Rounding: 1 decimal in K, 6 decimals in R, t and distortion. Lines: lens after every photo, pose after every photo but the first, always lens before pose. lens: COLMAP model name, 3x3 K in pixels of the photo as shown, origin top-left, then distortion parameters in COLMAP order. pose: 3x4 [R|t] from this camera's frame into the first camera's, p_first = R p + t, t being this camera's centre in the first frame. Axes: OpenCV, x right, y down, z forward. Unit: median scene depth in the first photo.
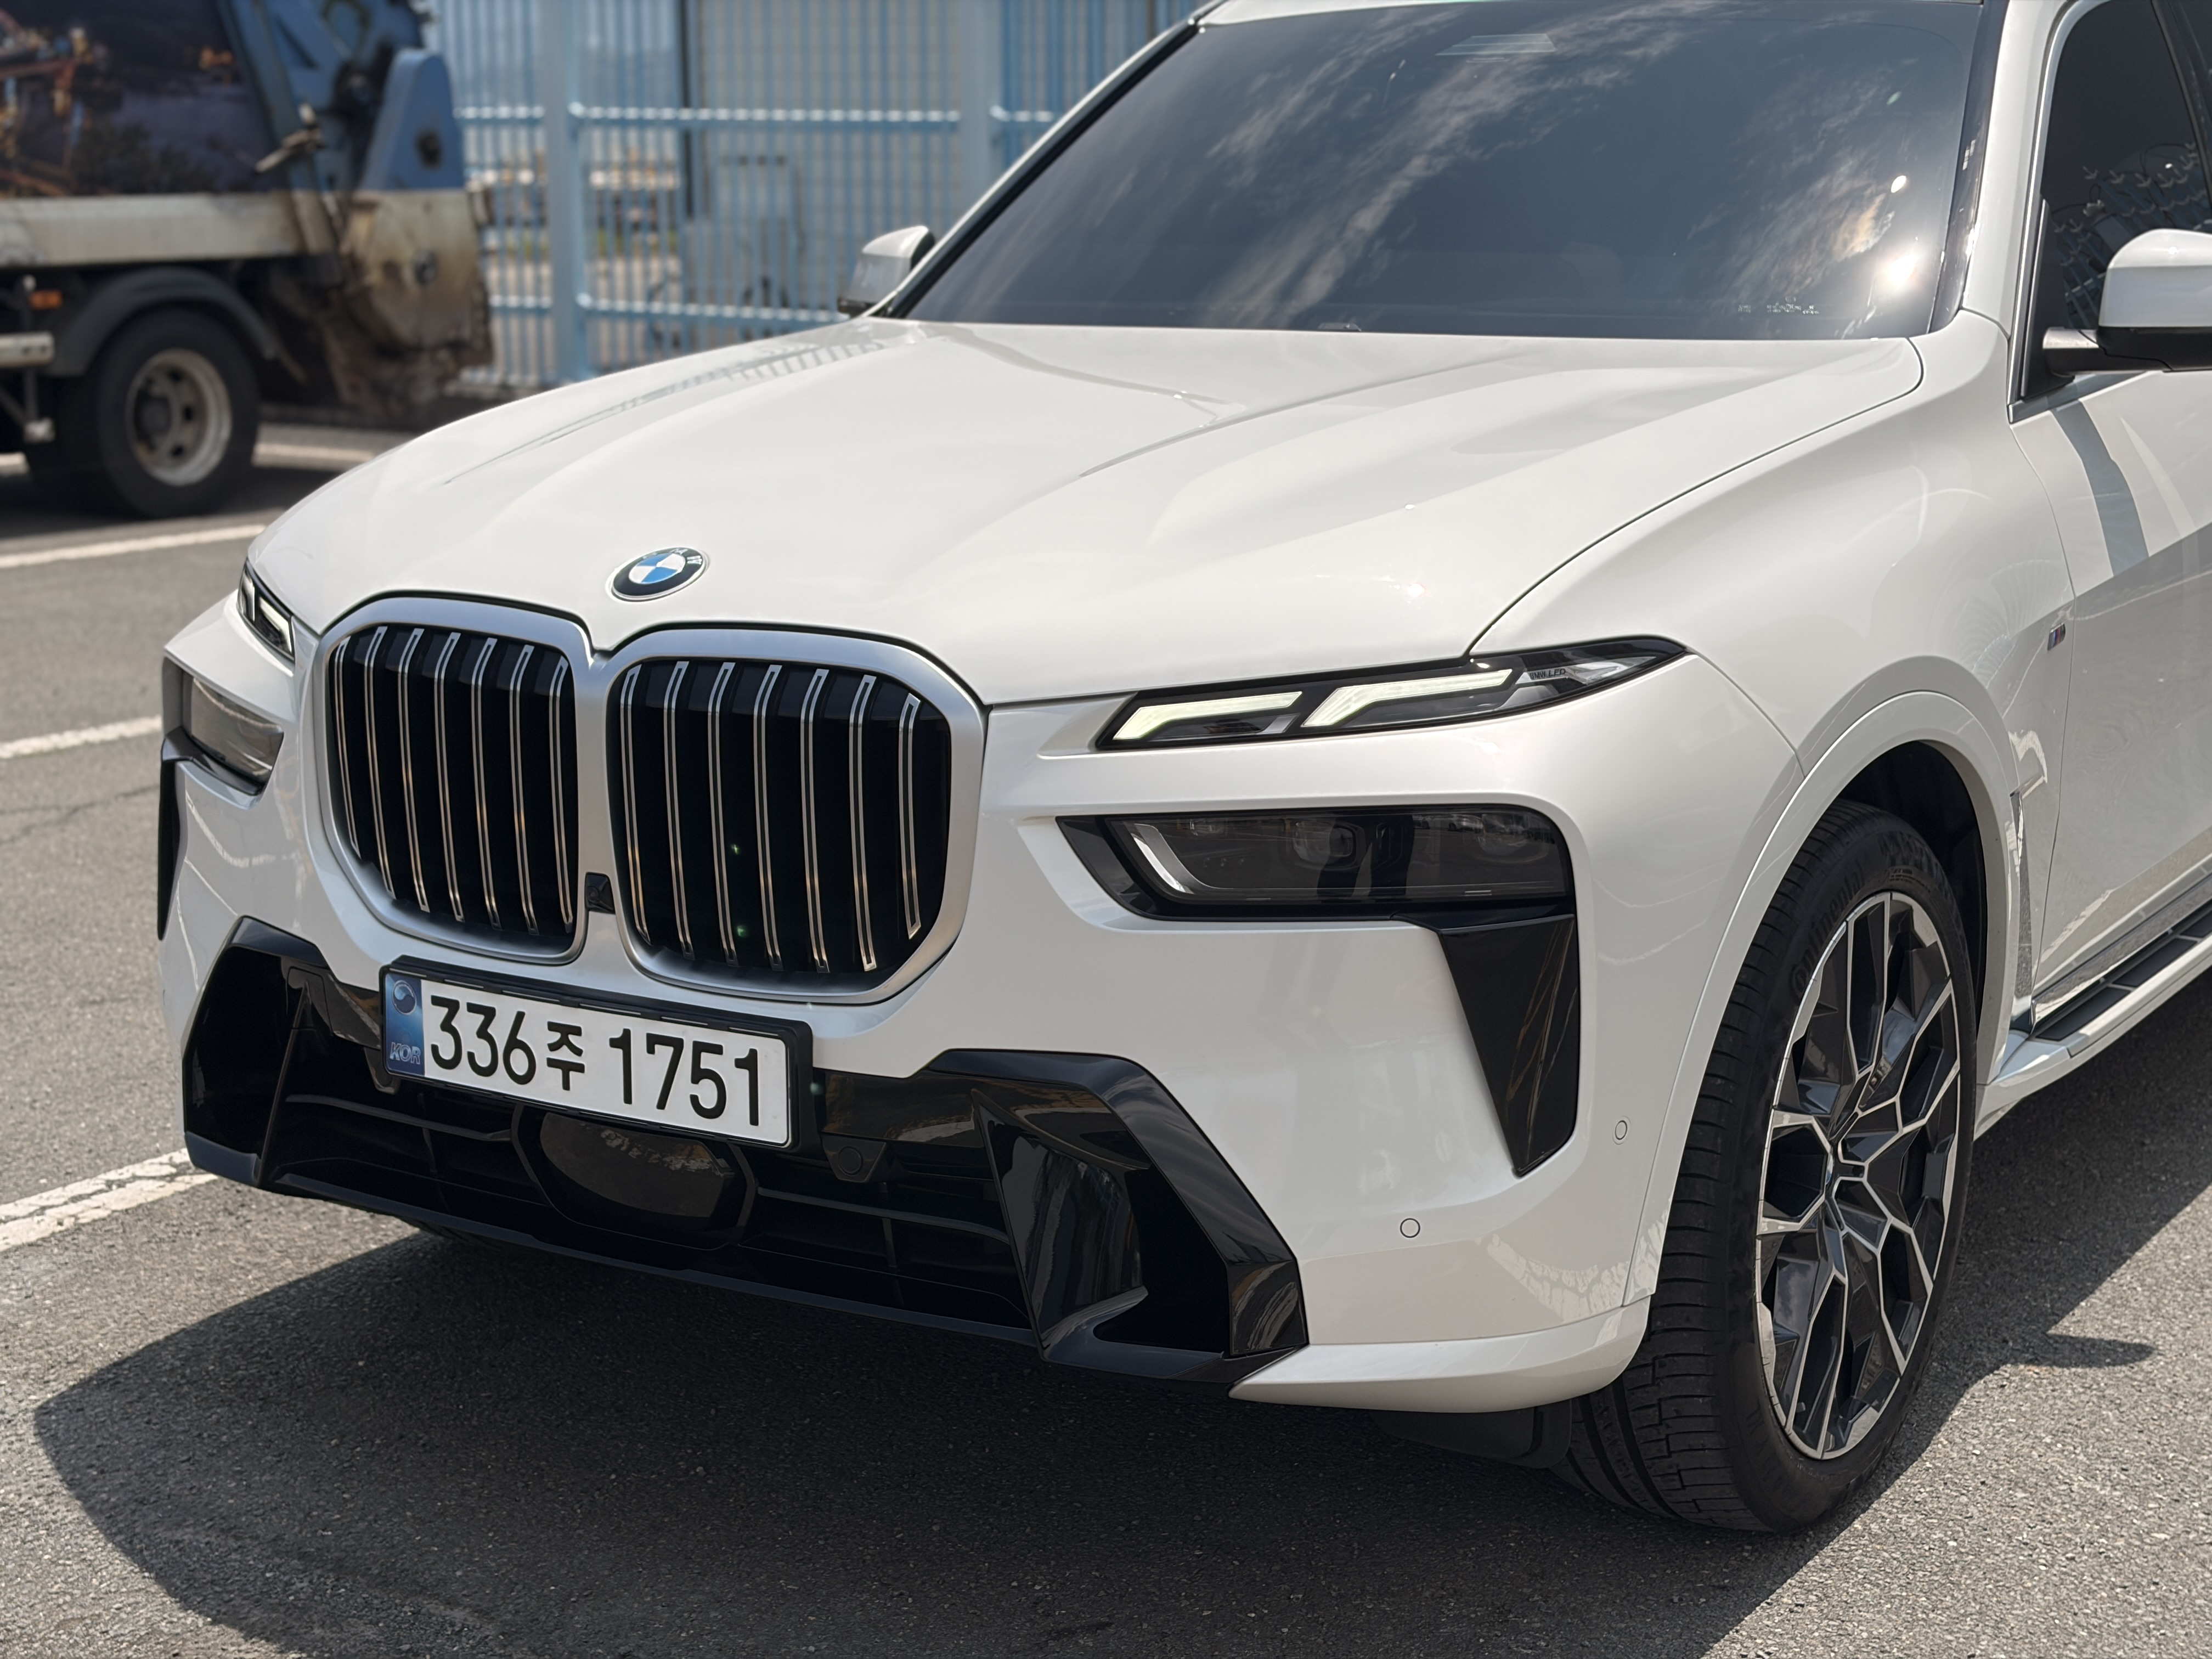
lens RADIAL K [[3382.0, 0, 1109.9], [0, 3382.0, 832.4], [0, 0, 1]] dist [0.126101, 0.000000]
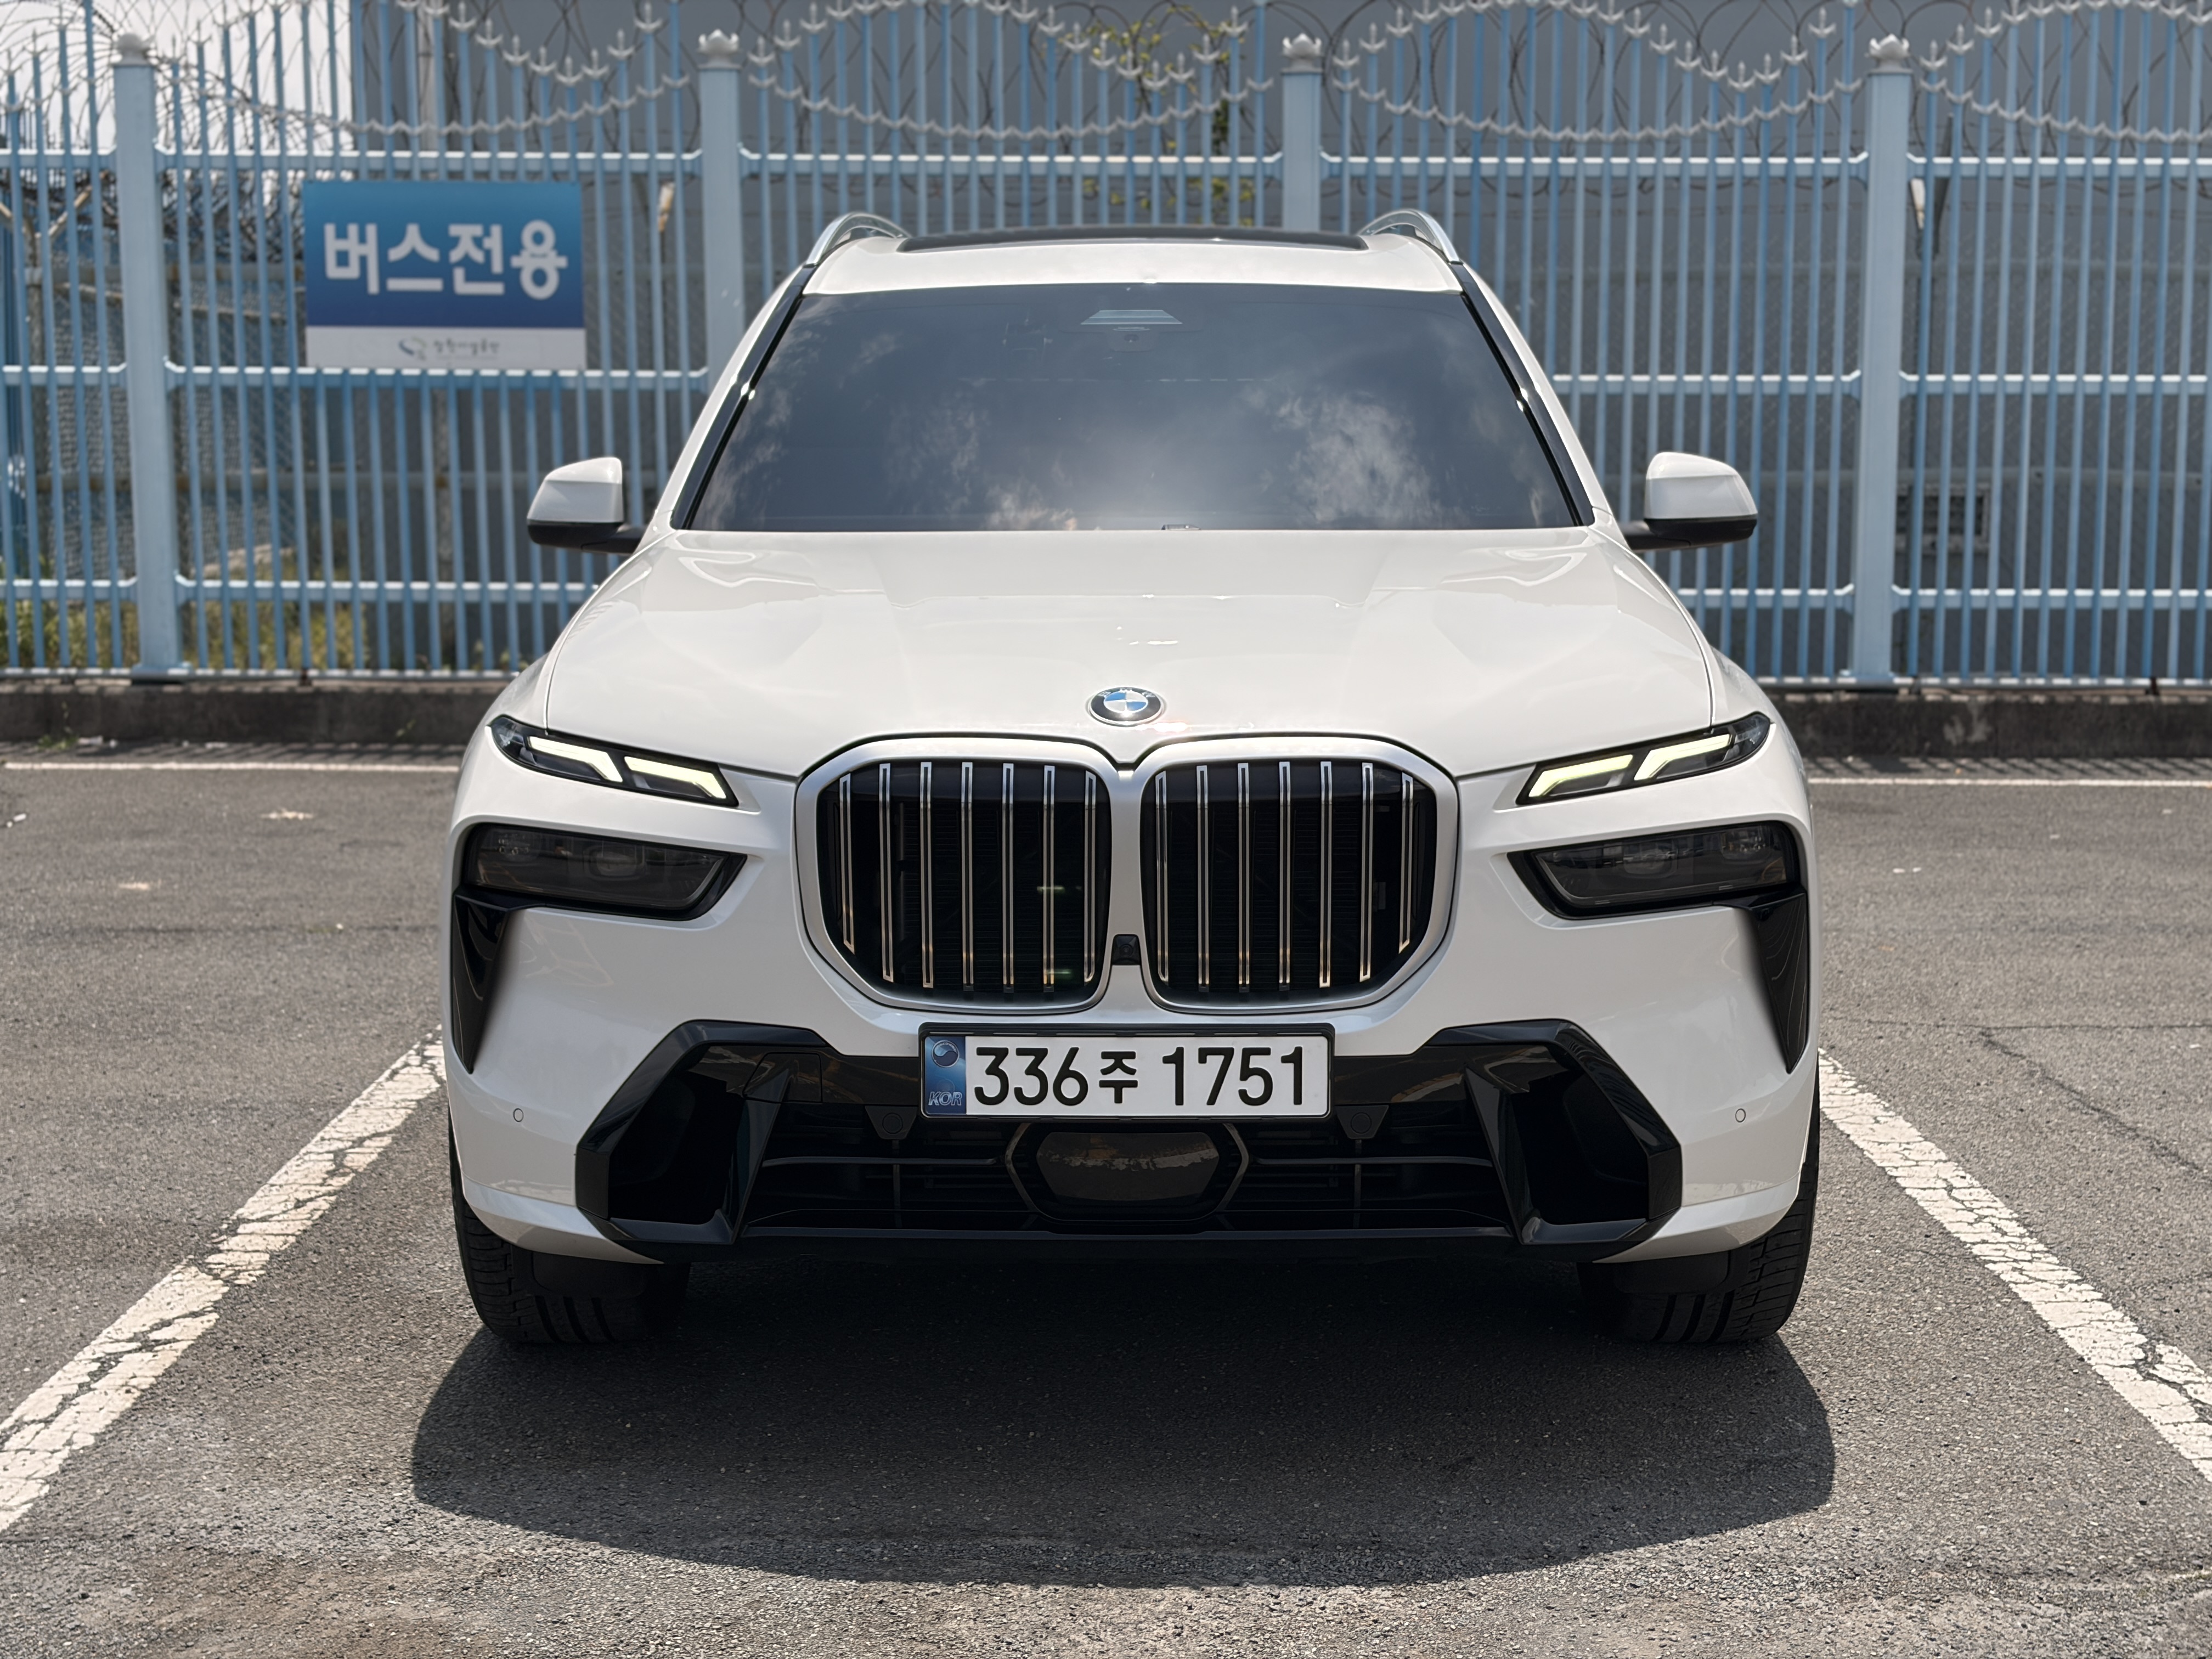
lens RADIAL K [[3382.0, 0, 1086.1], [0, 3382.0, 823.8], [0, 0, 1]] dist [0.126101, 0.000000]
pose [[0.836525, -0.062497, 0.544353, -0.892058], [0.103013, 0.993697, -0.044219, 0.026373], [-0.538158, 0.093066, 0.837690, -0.088567]]
